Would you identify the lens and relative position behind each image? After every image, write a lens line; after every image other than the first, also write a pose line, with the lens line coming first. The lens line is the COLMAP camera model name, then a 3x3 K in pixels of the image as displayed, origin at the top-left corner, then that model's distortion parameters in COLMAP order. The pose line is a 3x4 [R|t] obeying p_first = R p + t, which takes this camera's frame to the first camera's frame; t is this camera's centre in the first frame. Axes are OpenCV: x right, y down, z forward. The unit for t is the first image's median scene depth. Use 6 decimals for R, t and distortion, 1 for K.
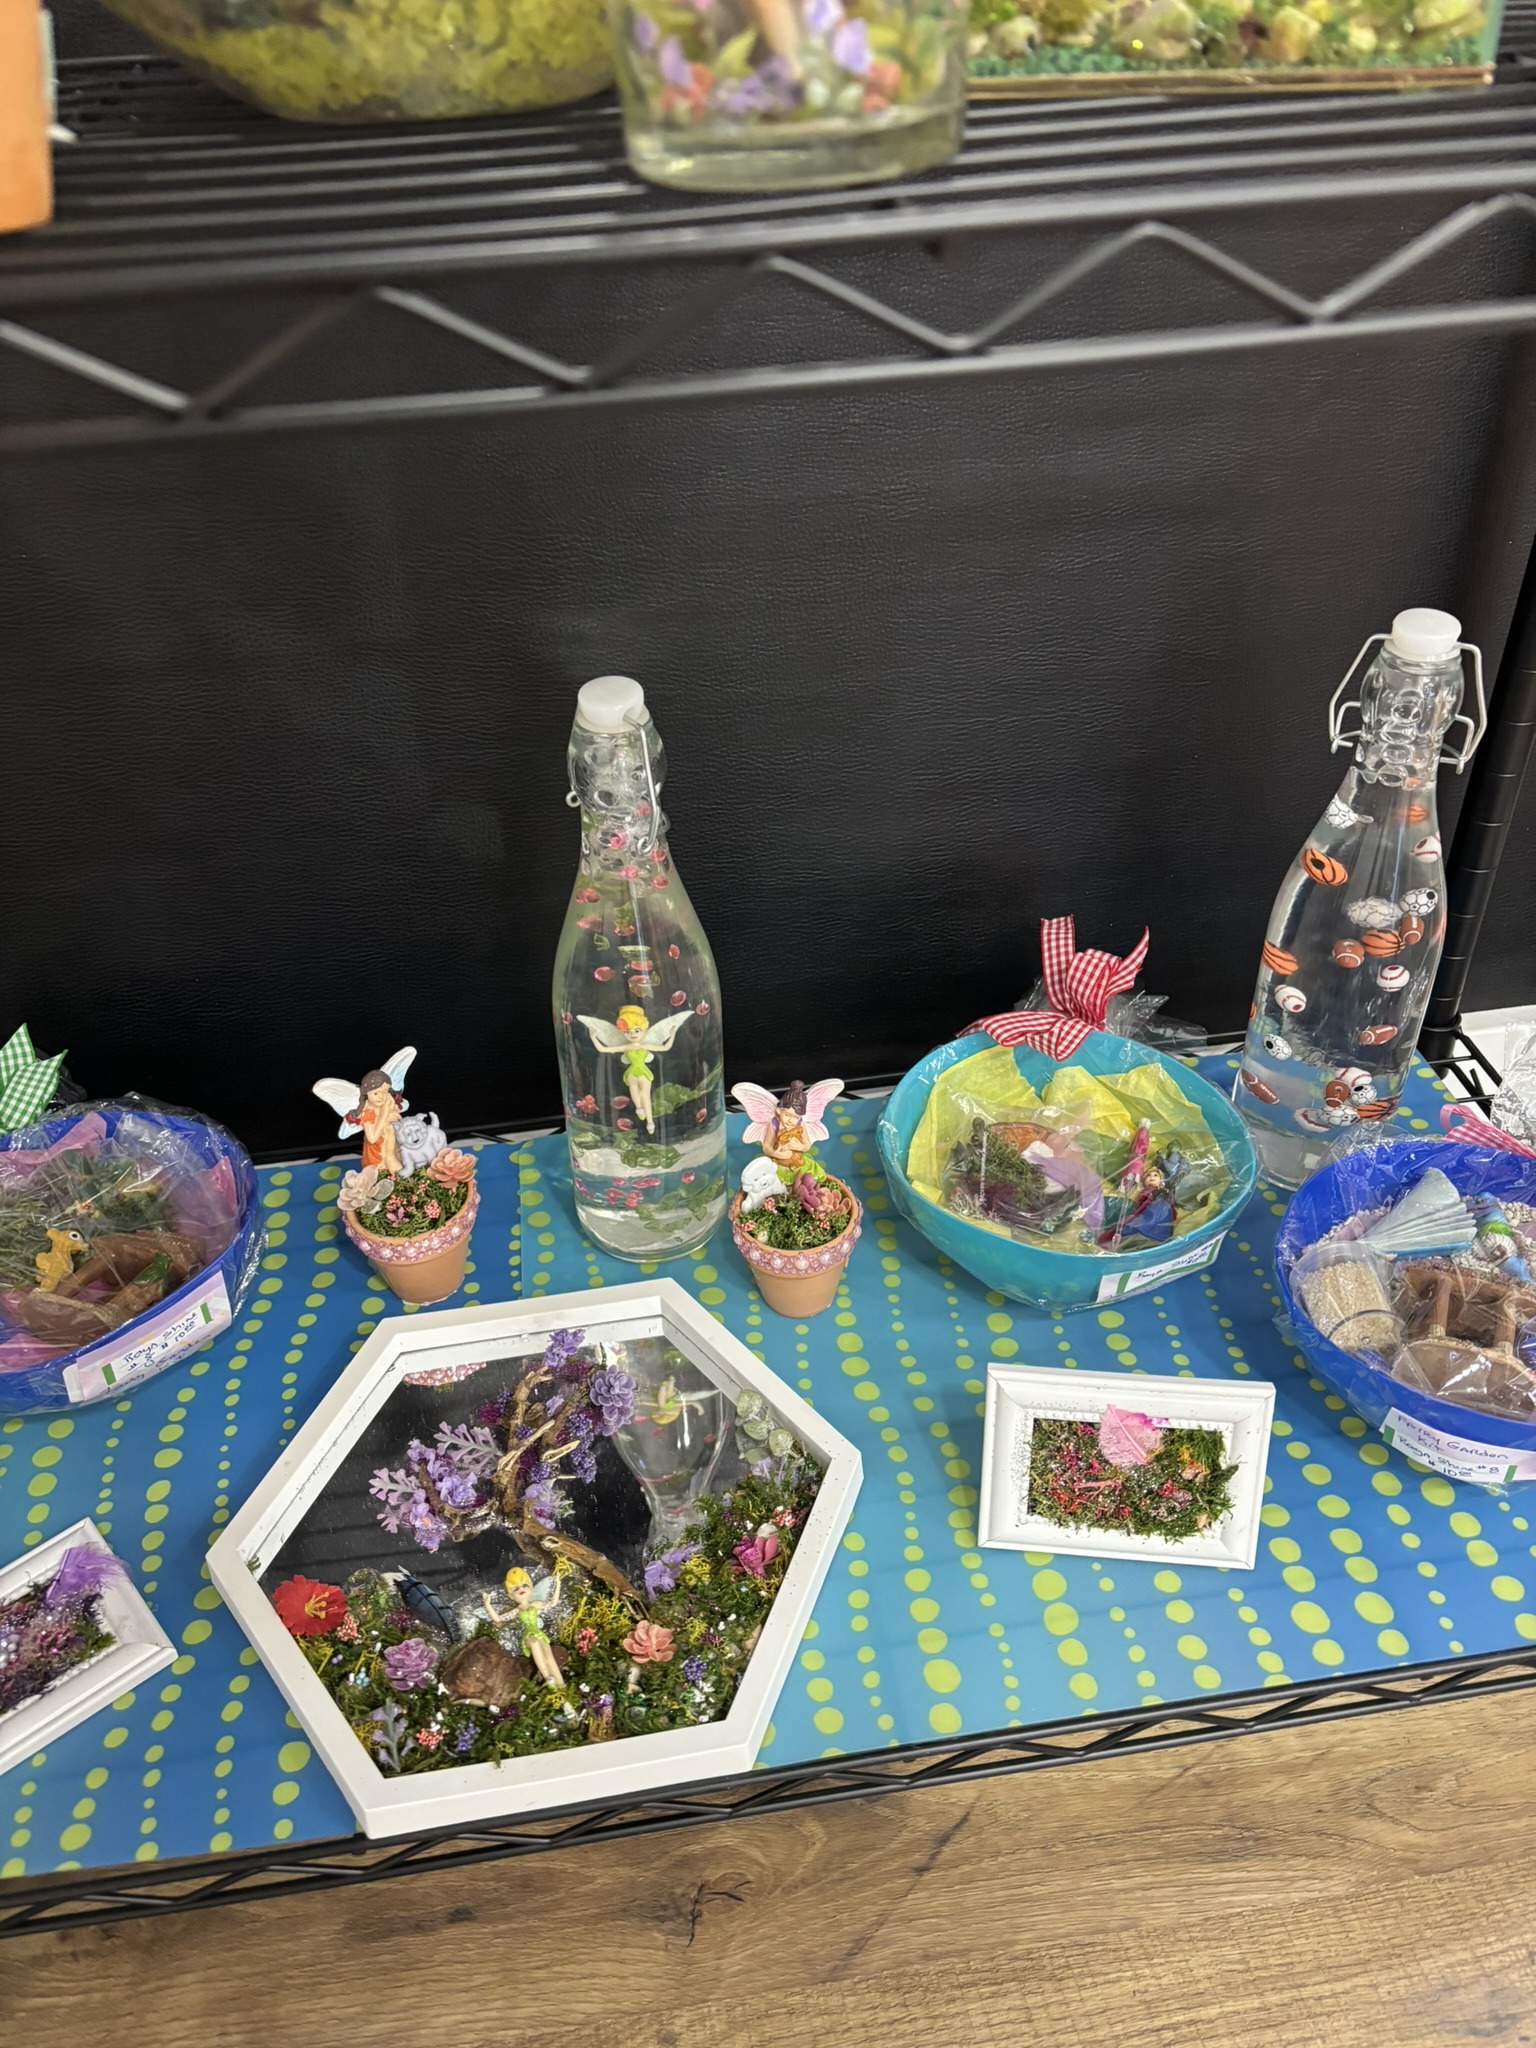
lens RADIAL K [[1567.5, 0, 766.7], [0, 1567.5, 1026.2], [0, 0, 1]] dist [0.035791, -0.052352]
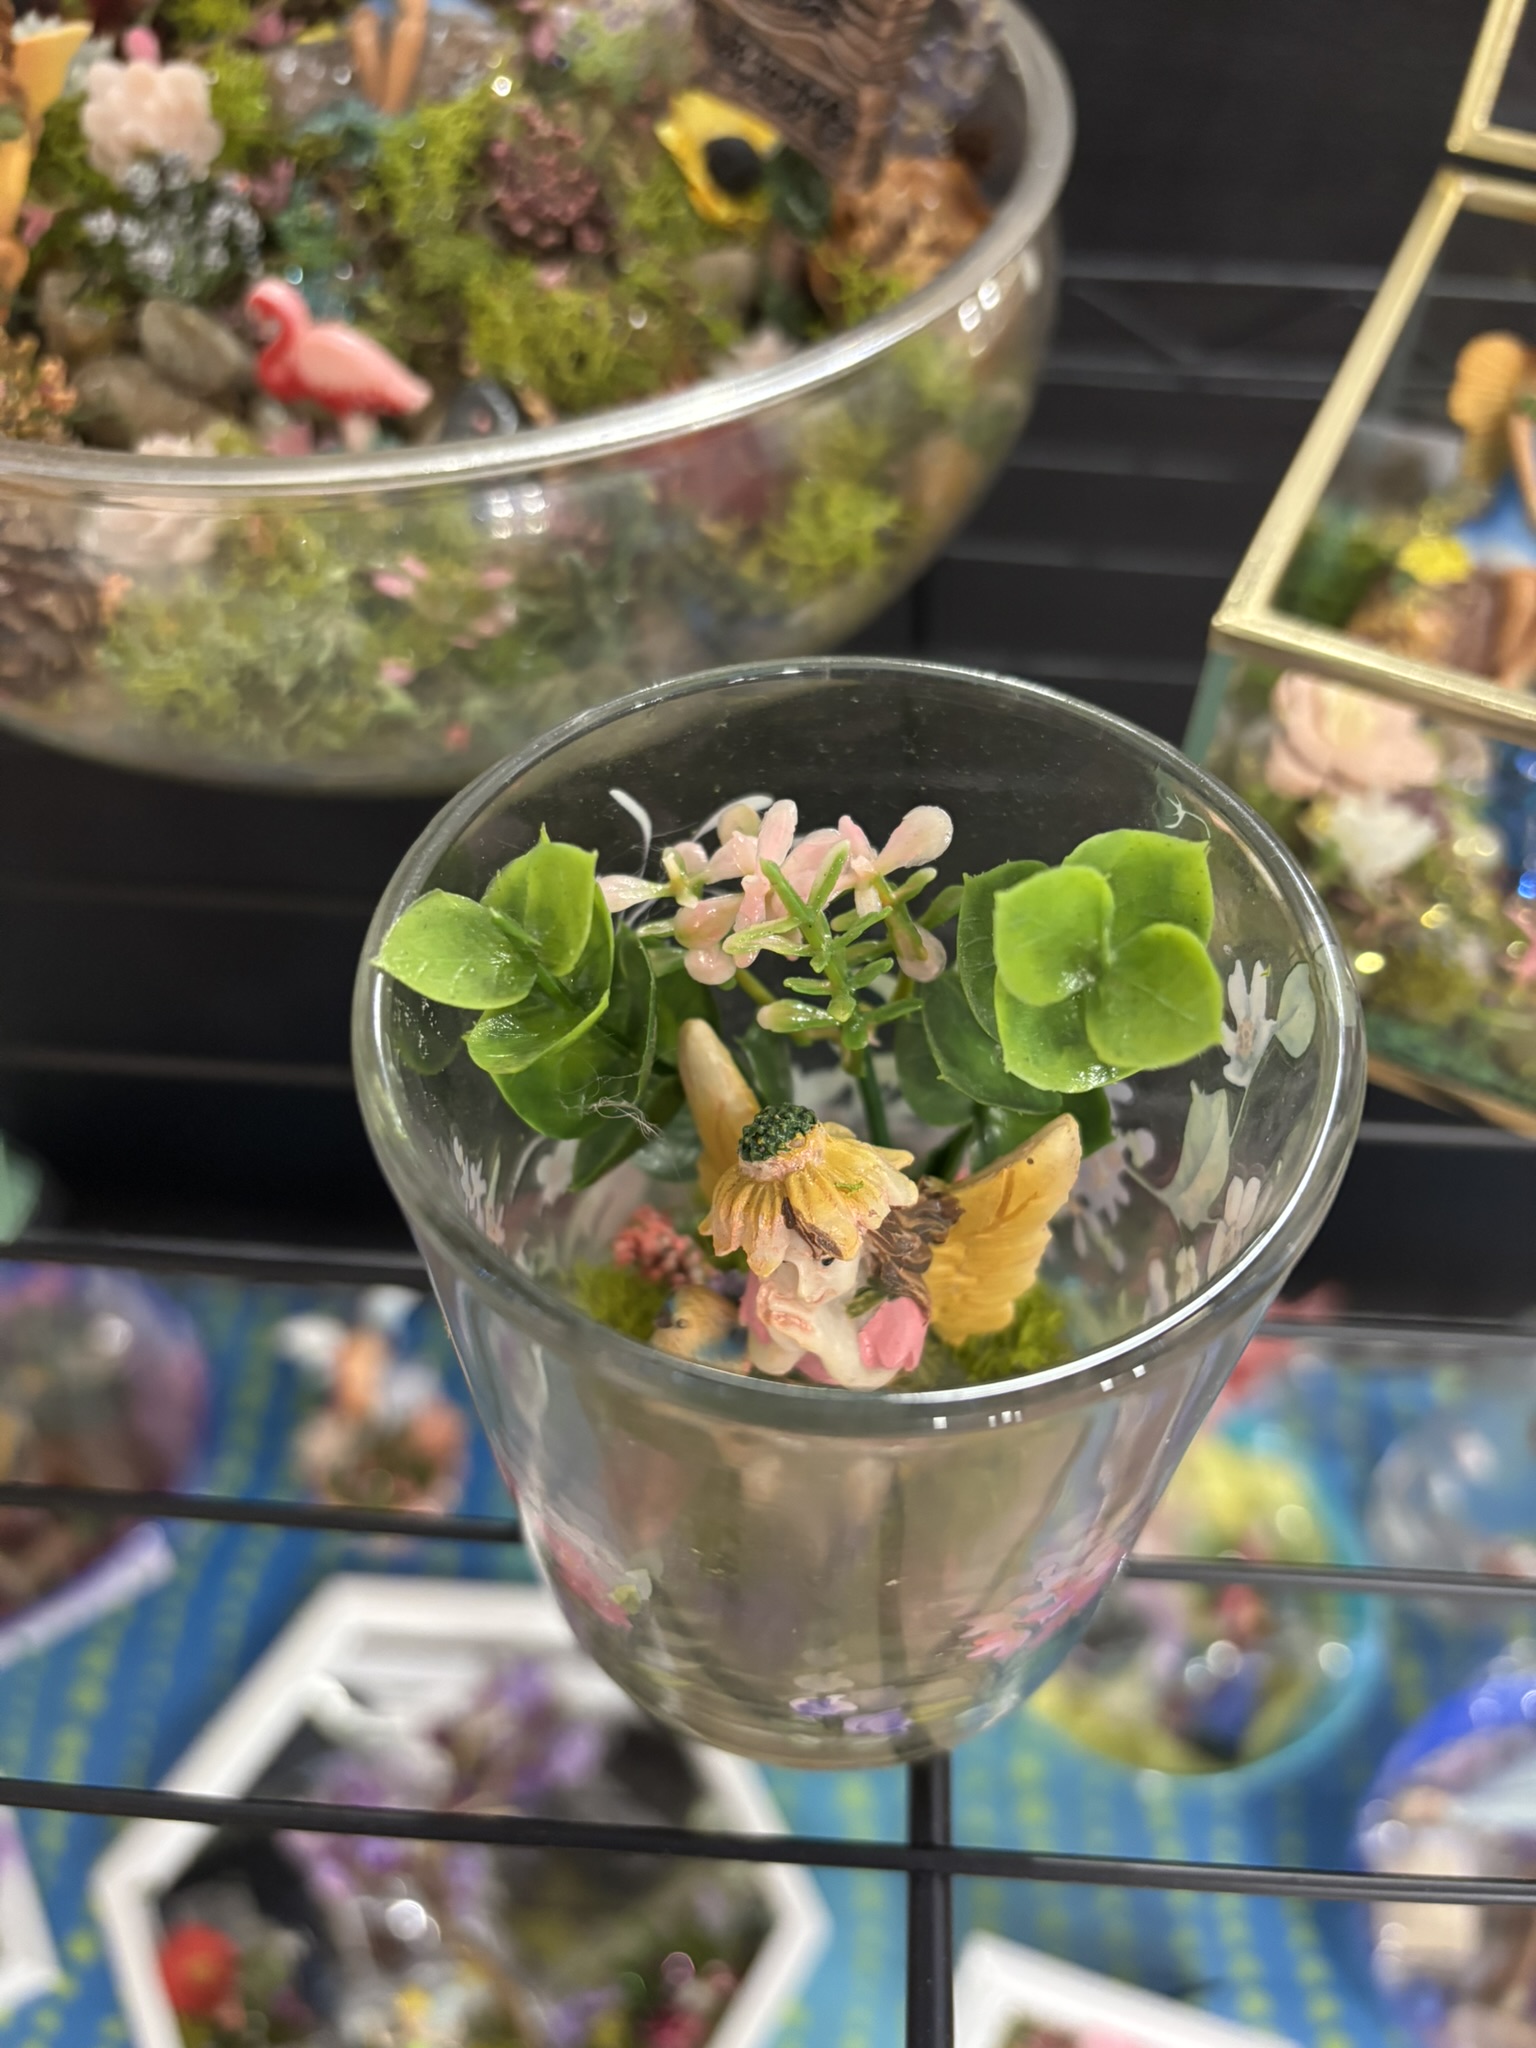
lens RADIAL K [[1567.5, 0, 802.0], [0, 1567.5, 1006.3], [0, 0, 1]] dist [0.035791, -0.052352]
pose [[0.977483, 0.198498, -0.071590, 0.012112], [-0.176536, 0.955122, 0.237857, -0.441074], [0.115592, -0.219863, 0.968658, 0.269723]]
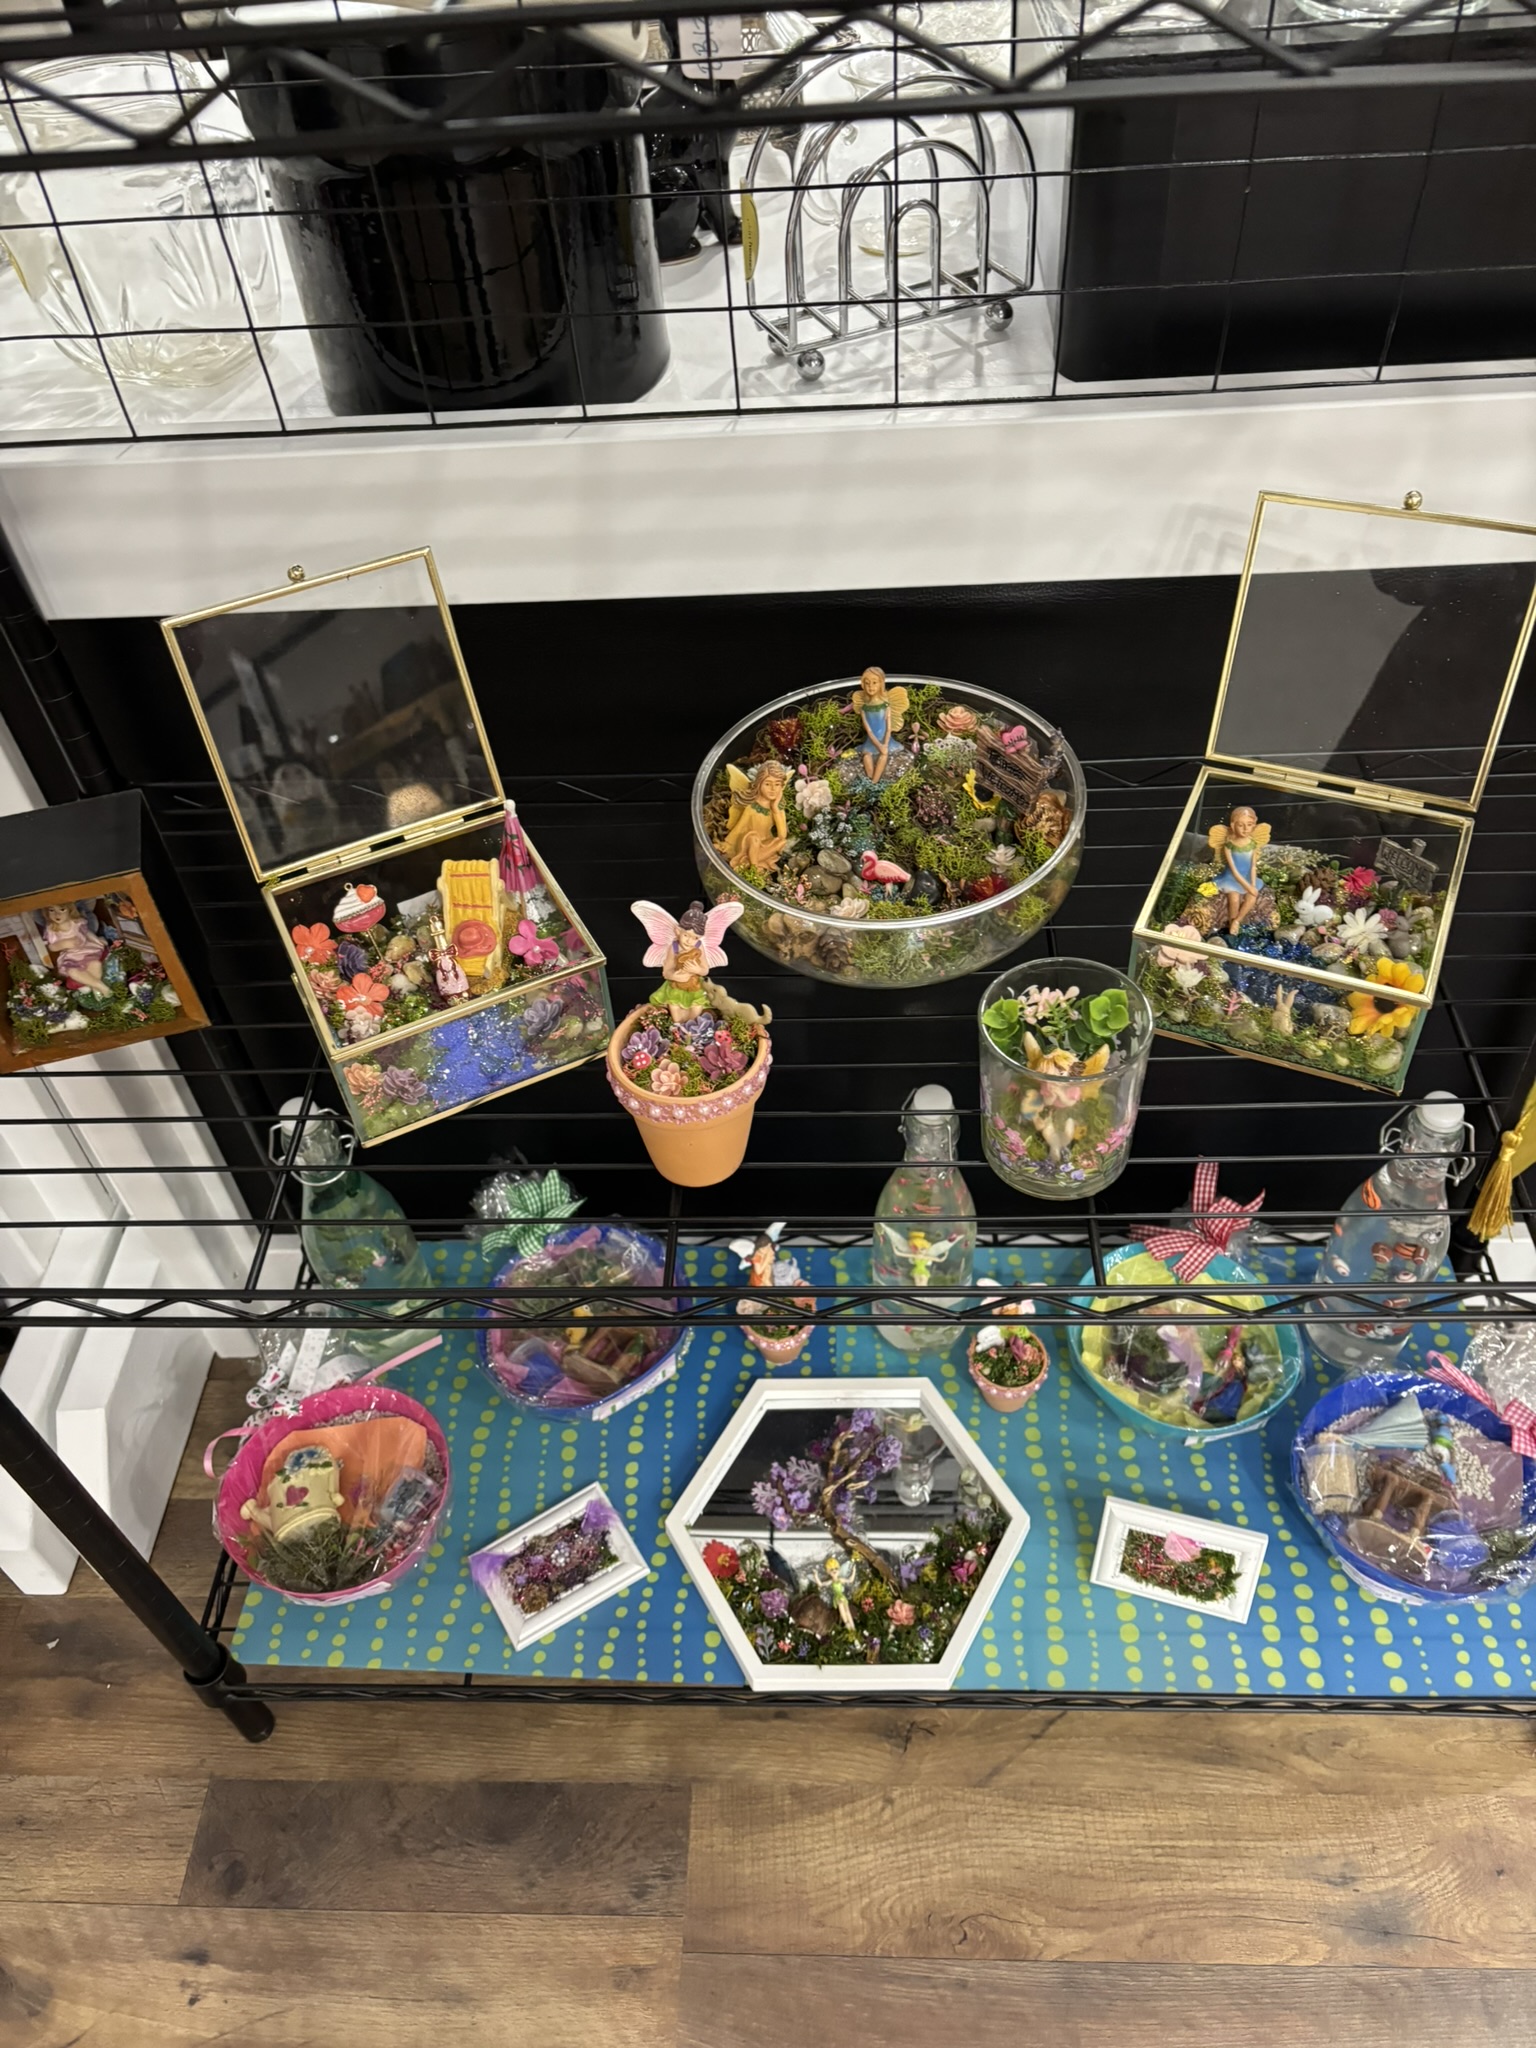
lens RADIAL K [[1567.5, 0, 765.1], [0, 1567.5, 1031.2], [0, 0, 1]] dist [0.035791, -0.052352]
pose [[0.983643, 0.115606, -0.138138, -0.052287], [-0.088711, 0.978333, 0.187067, -0.583365], [0.156771, -0.171753, 0.972586, -0.680952]]
